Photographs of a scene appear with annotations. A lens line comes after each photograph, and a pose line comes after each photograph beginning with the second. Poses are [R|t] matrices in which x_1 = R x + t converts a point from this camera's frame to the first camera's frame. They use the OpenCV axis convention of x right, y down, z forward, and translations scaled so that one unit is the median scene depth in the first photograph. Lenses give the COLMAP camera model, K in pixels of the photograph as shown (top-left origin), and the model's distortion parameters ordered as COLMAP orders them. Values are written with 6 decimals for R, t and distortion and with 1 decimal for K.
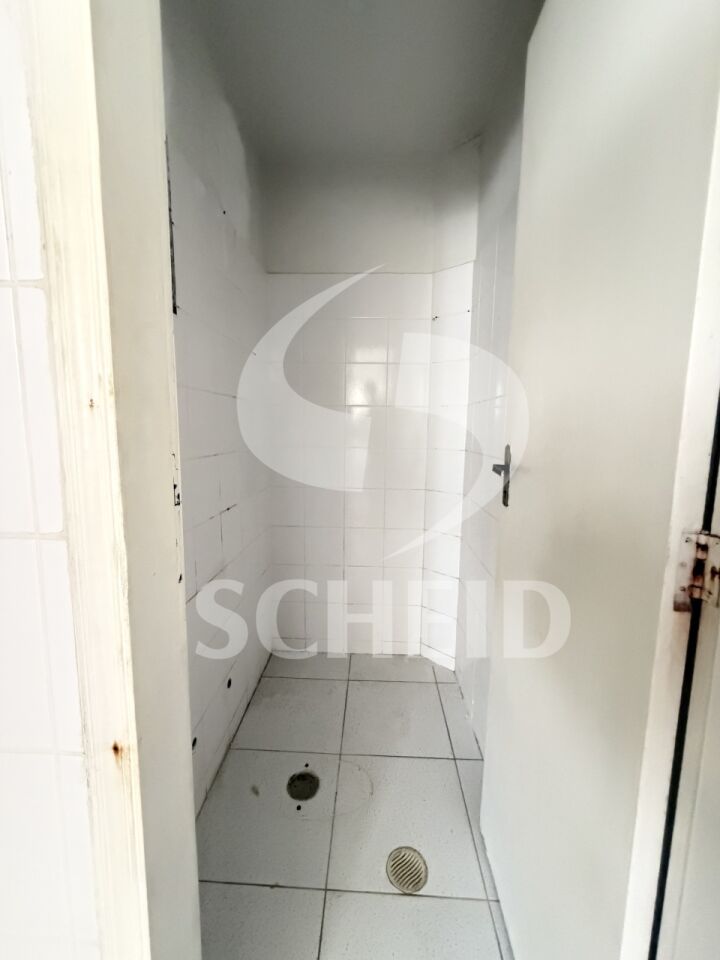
lens RADIAL K [[384.4, 0, 360.1], [0, 384.4, 478.0], [0, 0, 1]] dist [0.003445, -0.000605]
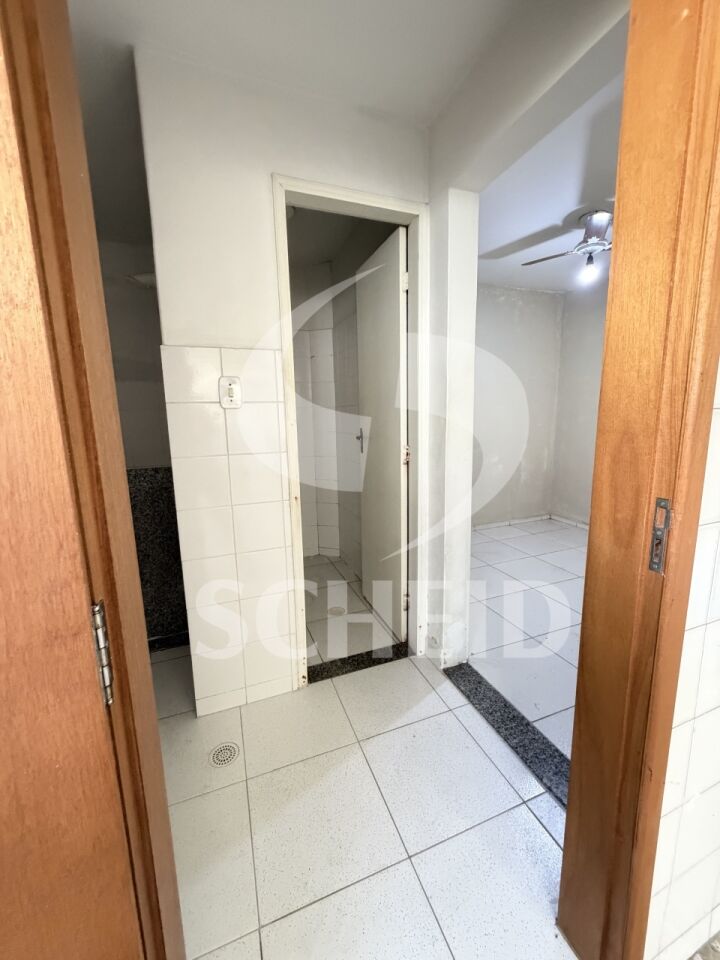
lens RADIAL K [[384.4, 0, 360.8], [0, 384.4, 478.9], [0, 0, 1]] dist [0.003445, -0.000605]
pose [[0.917951, -0.102000, 0.383356, -0.606630], [0.085781, 0.994553, 0.059217, 0.095529], [-0.387308, -0.021473, 0.921700, -1.304059]]
